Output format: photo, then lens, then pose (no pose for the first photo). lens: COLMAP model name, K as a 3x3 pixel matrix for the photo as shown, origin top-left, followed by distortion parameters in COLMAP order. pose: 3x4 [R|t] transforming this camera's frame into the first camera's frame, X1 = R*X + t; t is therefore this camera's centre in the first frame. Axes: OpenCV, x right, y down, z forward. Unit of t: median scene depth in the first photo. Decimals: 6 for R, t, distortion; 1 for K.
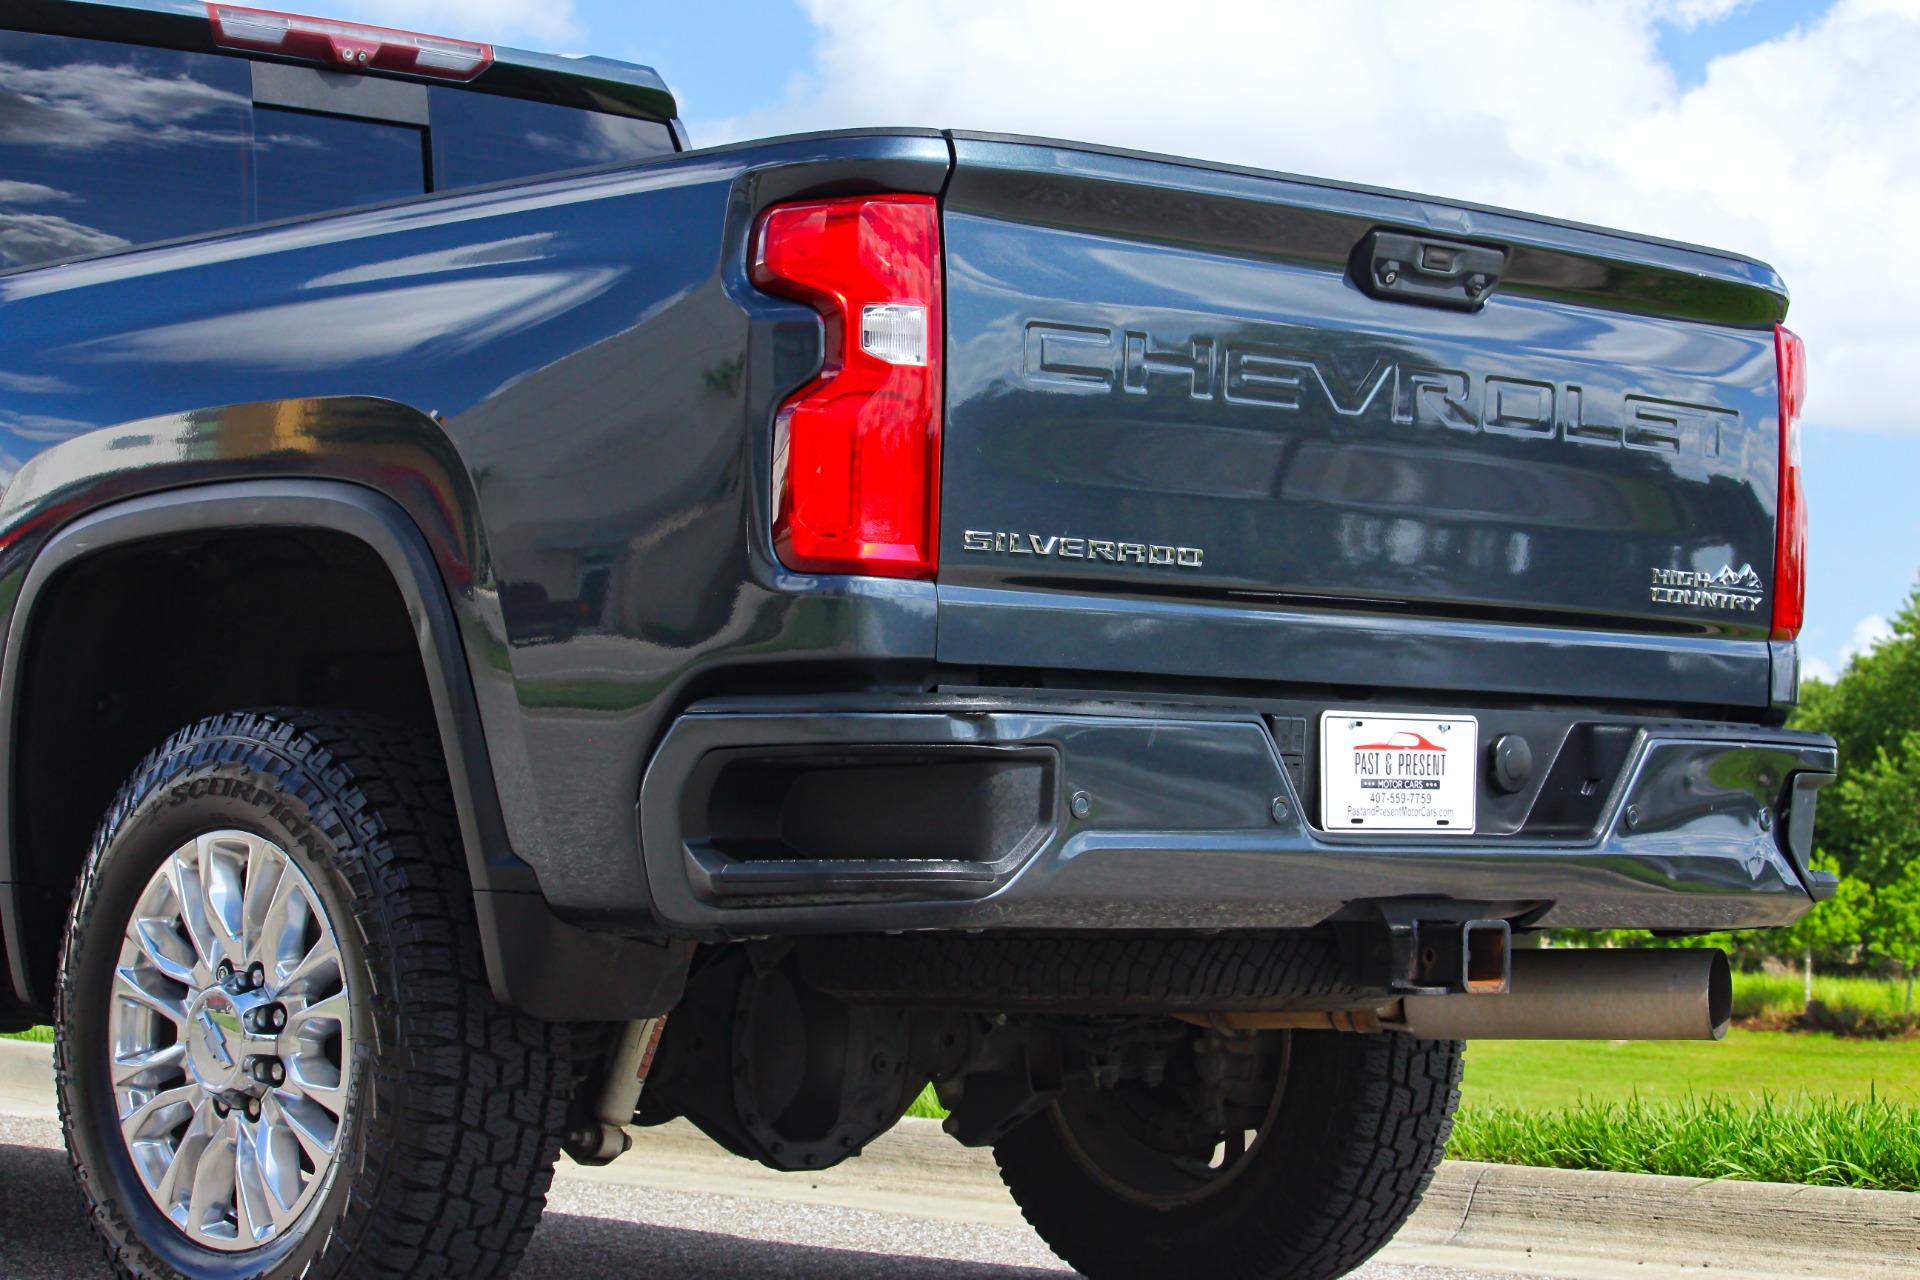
lens RADIAL K [[4877.8, 0, 960.0], [0, 4877.8, 640.0], [0, 0, 1]] dist [-0.490359, 0.888078]
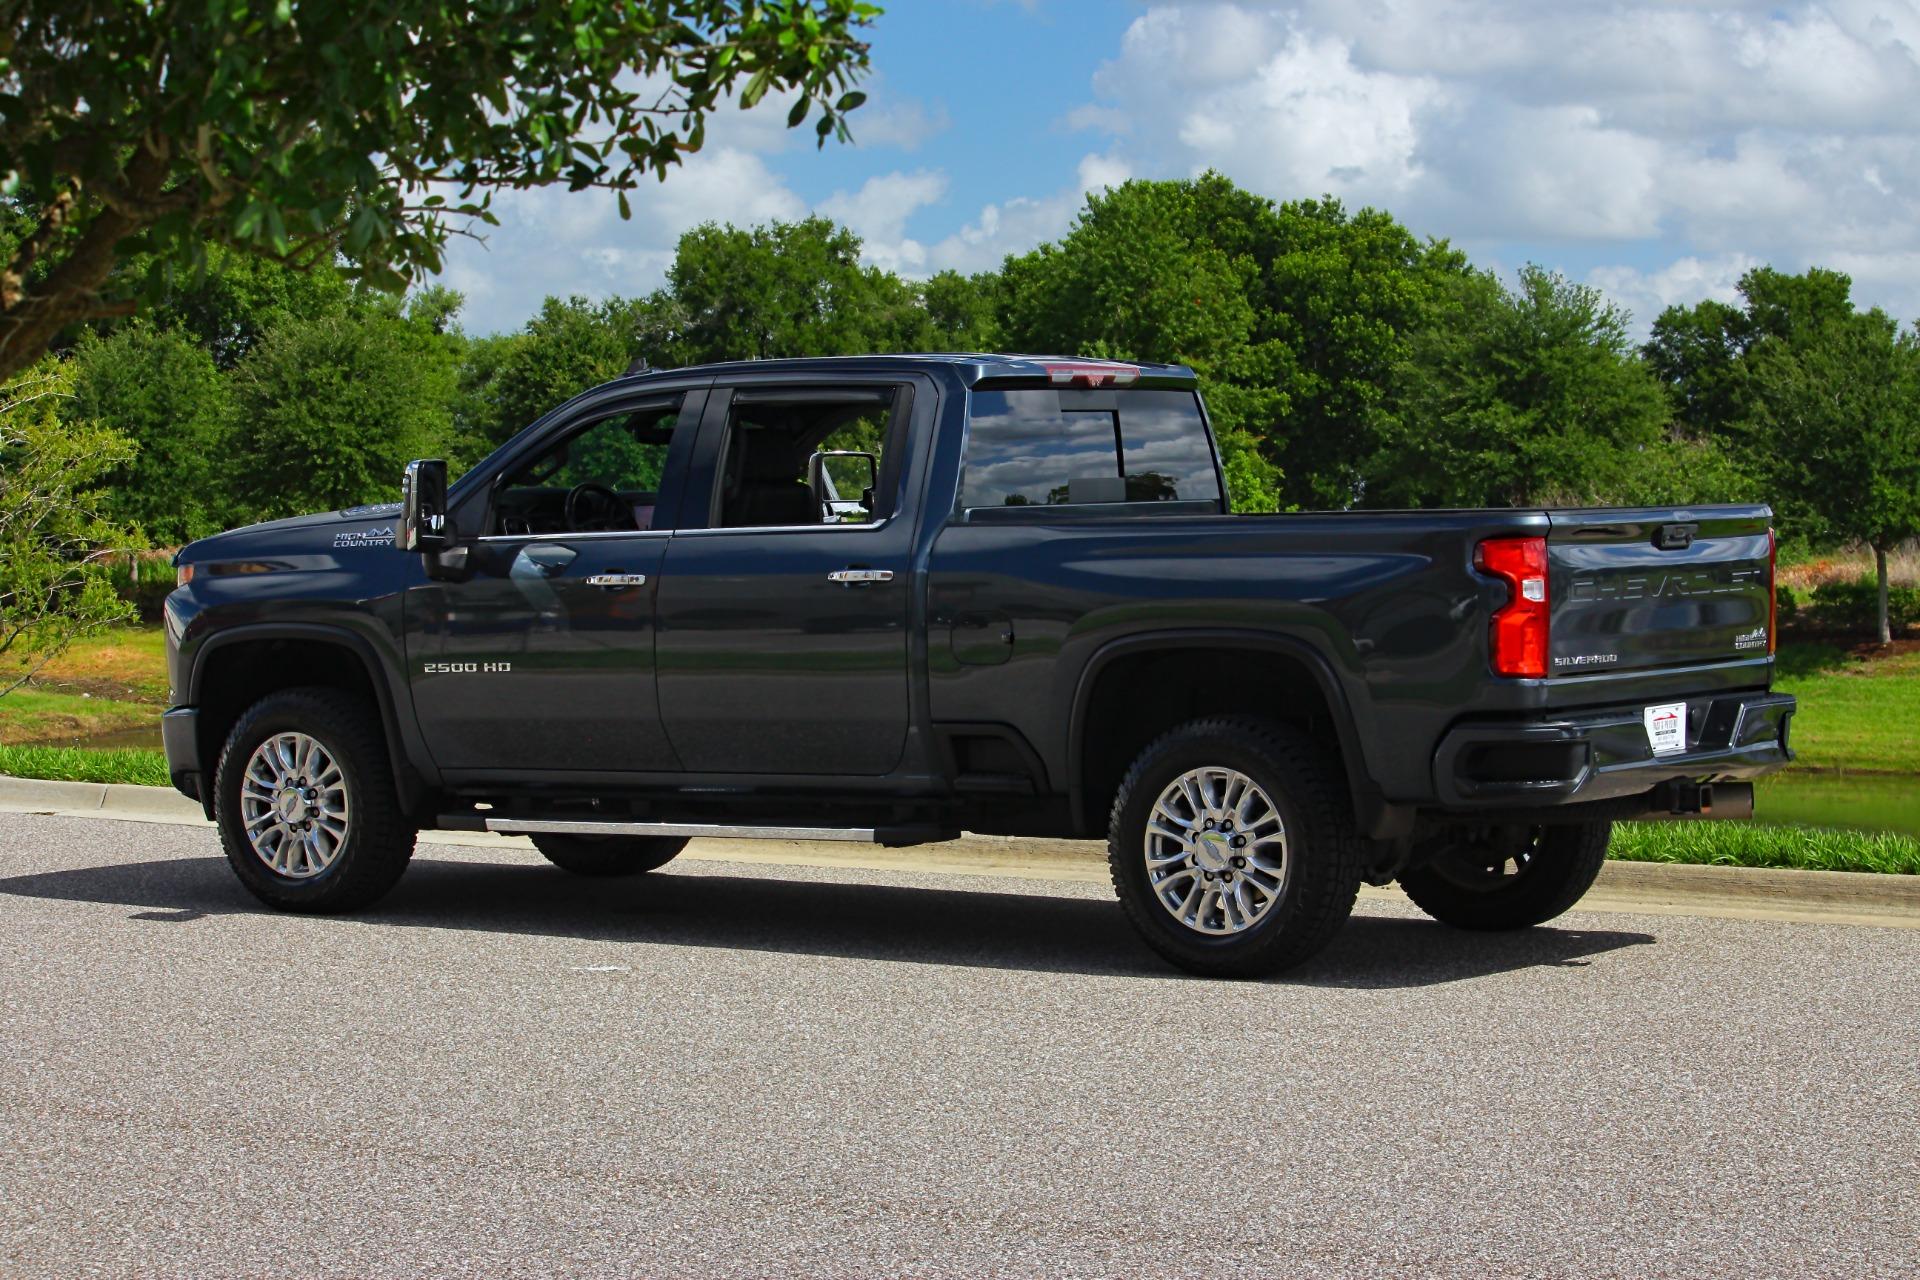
lens RADIAL K [[4918.6, 0, 960.0], [0, 4918.6, 640.0], [0, 0, 1]] dist [-0.412267, 0.096484]
pose [[0.981669, -0.035011, 0.187351, -0.753818], [0.018574, 0.995878, 0.088777, -0.253628], [-0.189687, -0.083669, 0.978273, -1.454124]]
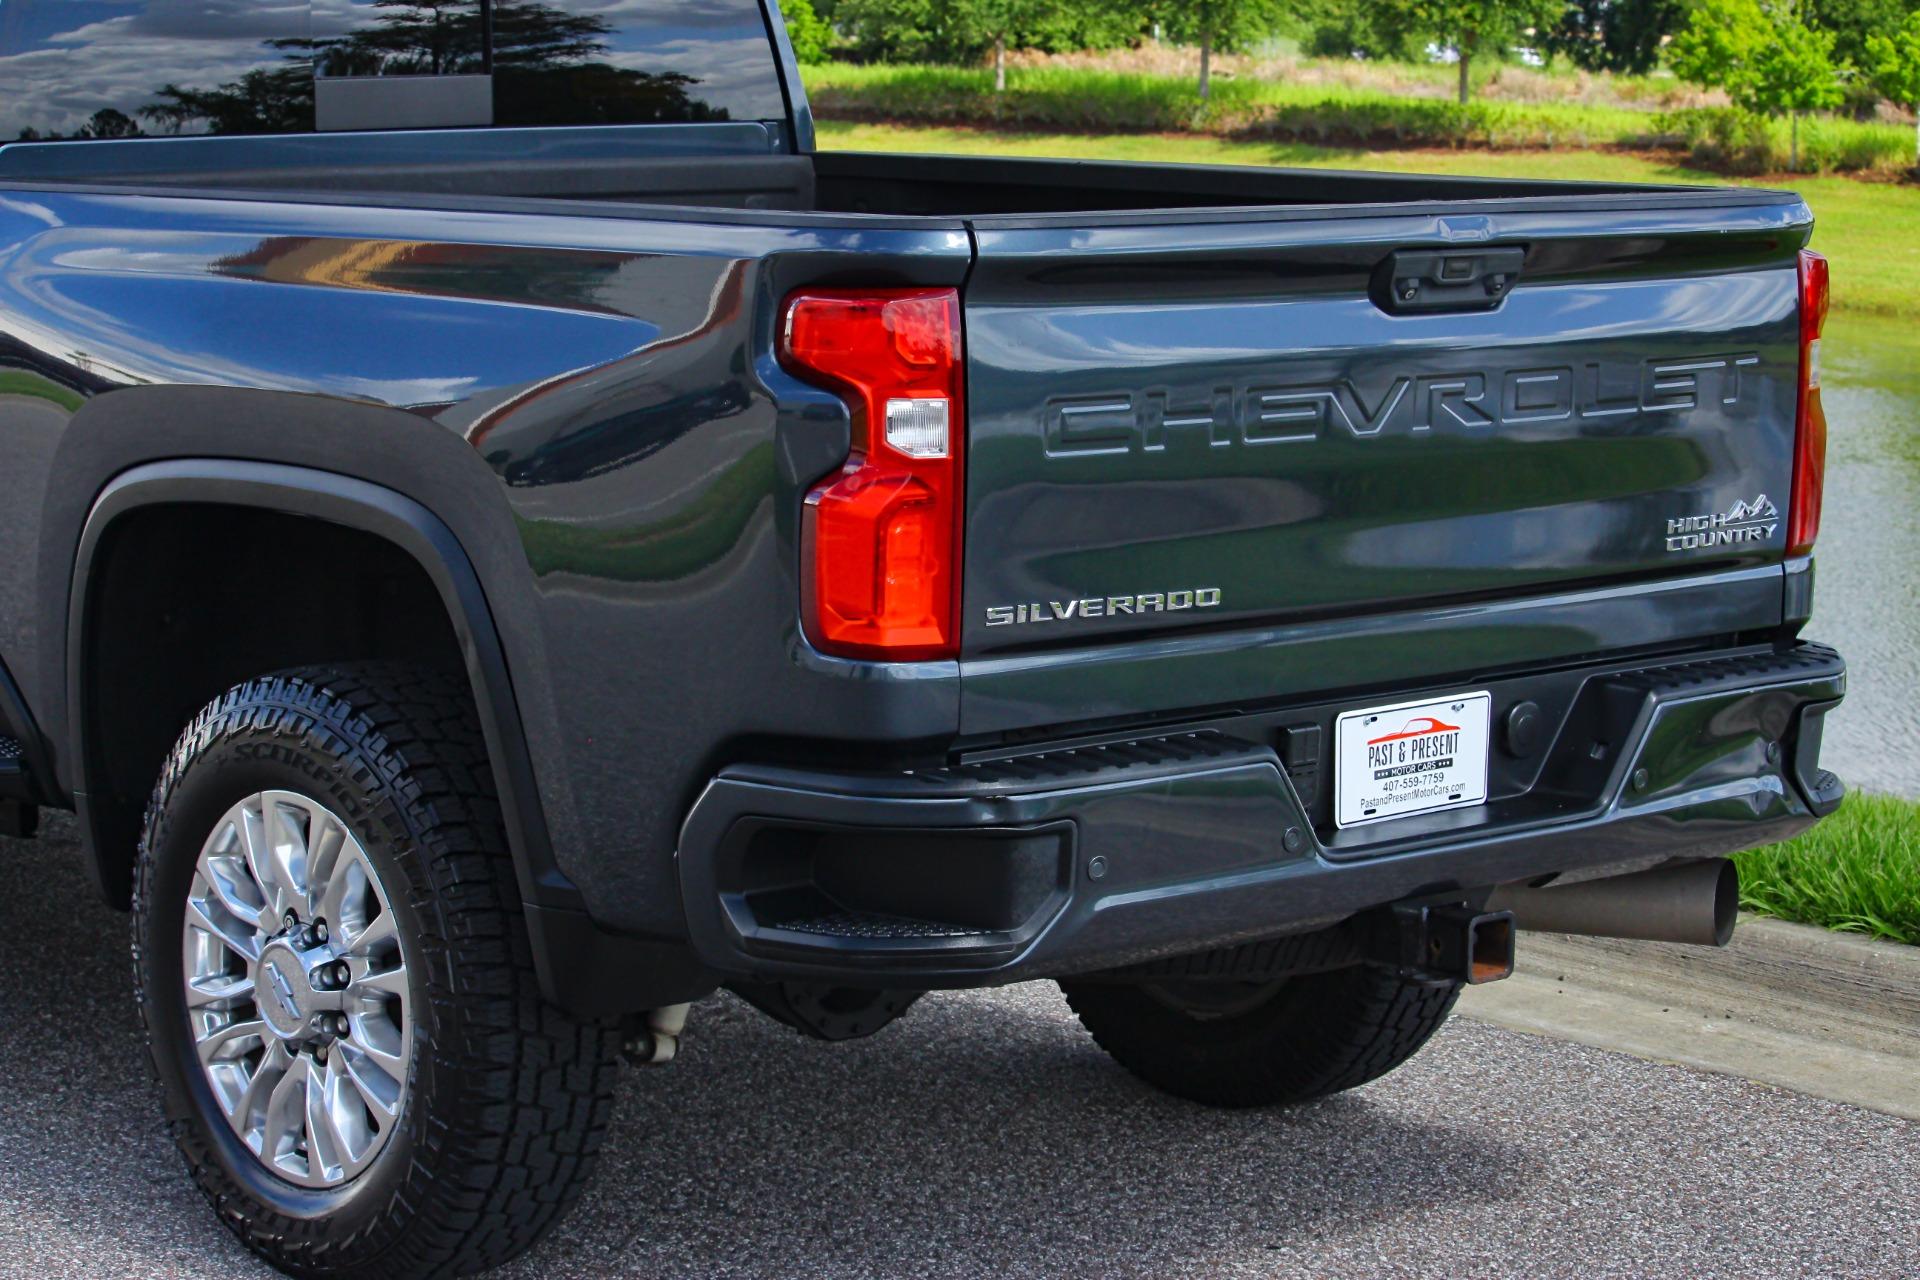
lens RADIAL K [[4877.8, 0, 960.0], [0, 4877.8, 640.0], [0, 0, 1]] dist [-0.490359, 0.888078]
pose [[0.999701, 0.002590, -0.024309, 0.018439], [0.001991, 0.982445, 0.186543, -0.187508], [0.024366, -0.186535, 0.982146, -0.017809]]
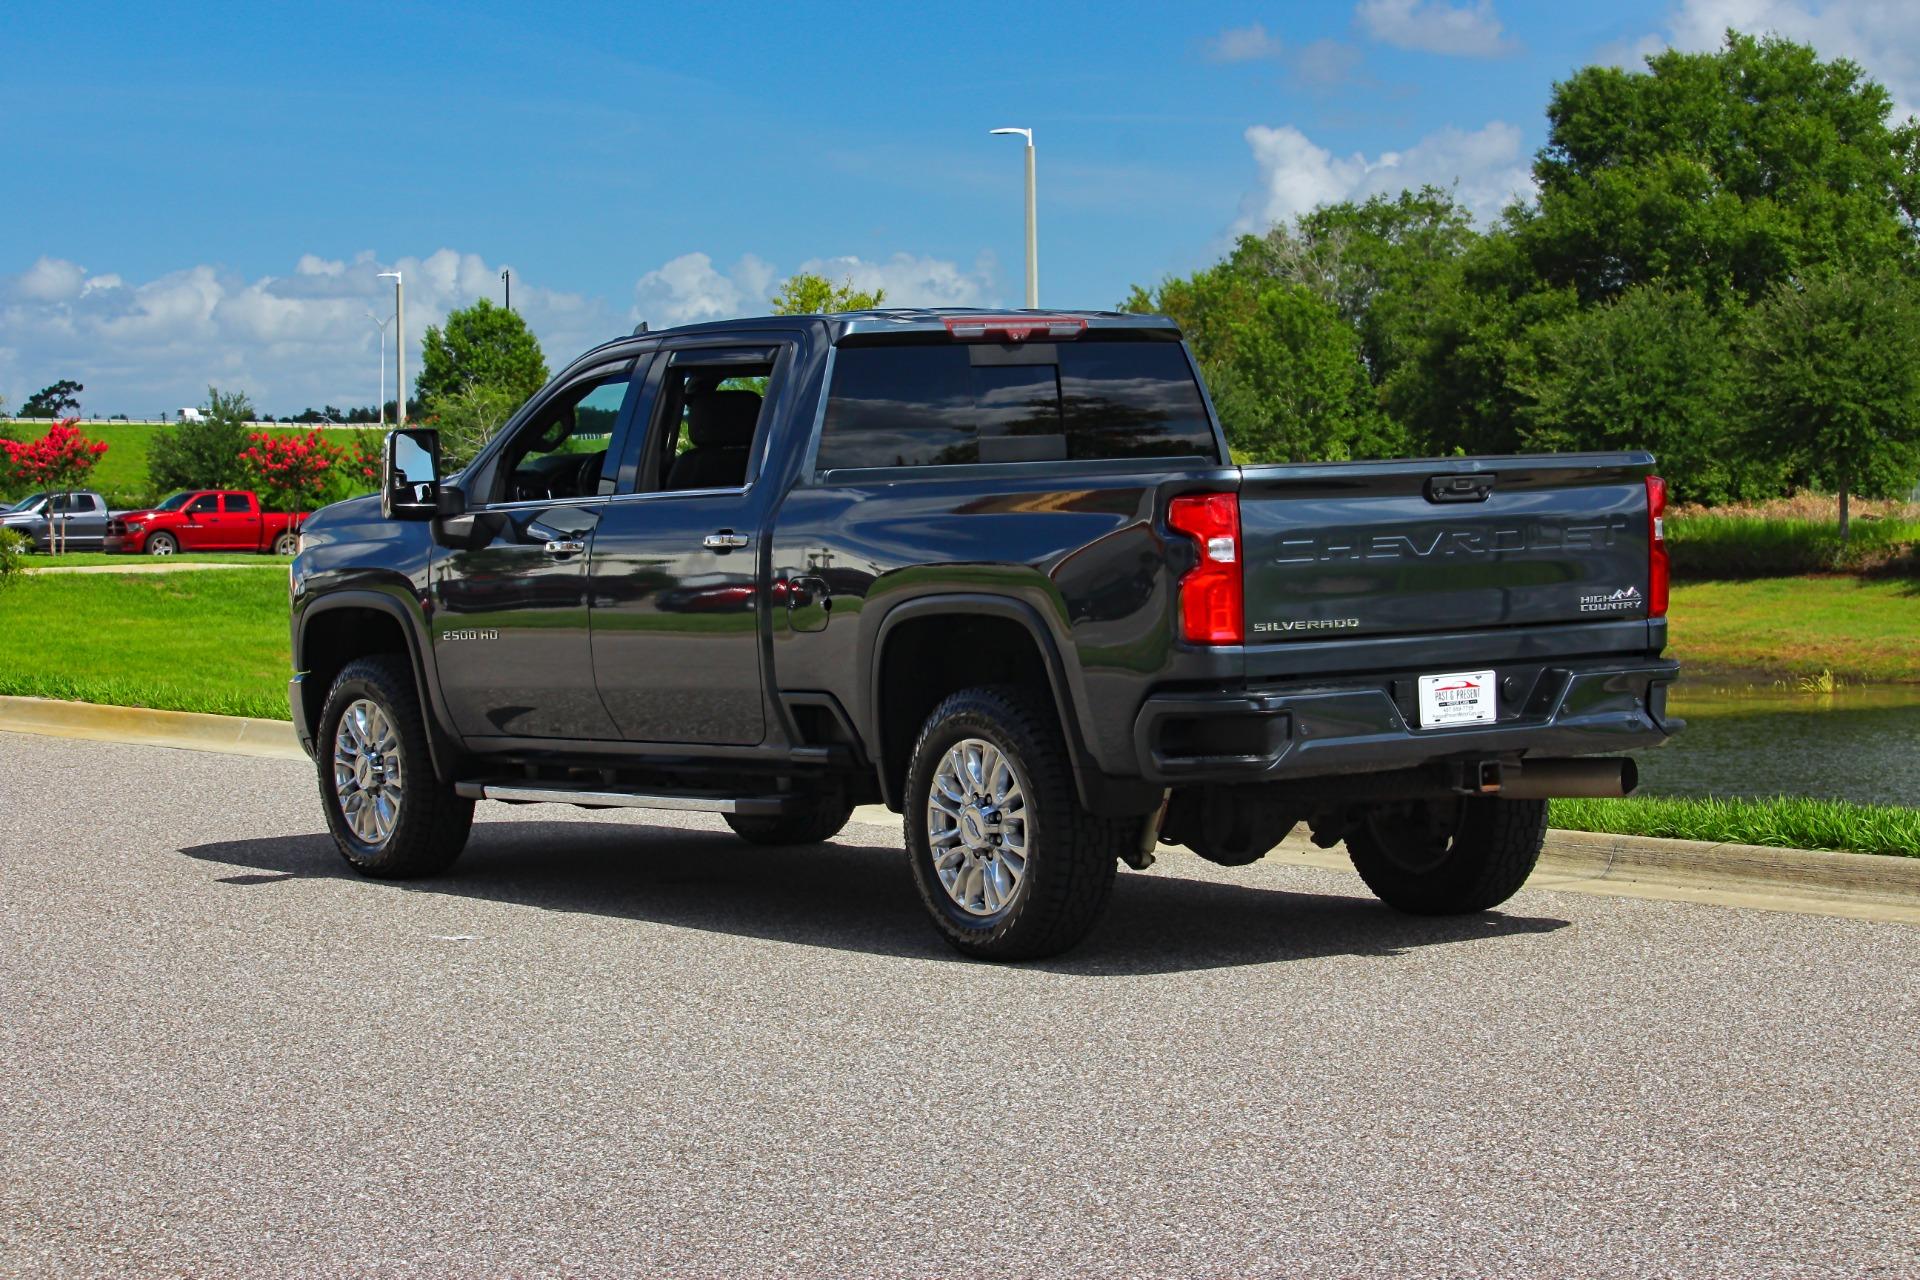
lens RADIAL K [[4911.7, 0, 953.6], [0, 4911.7, 585.4], [0, 0, 1]] dist [-0.446596, 0.866649]
pose [[0.984781, -0.041883, -0.168680, 0.249024], [0.054861, 0.995820, 0.073029, -0.212515], [0.164916, -0.081171, 0.982962, -1.370103]]
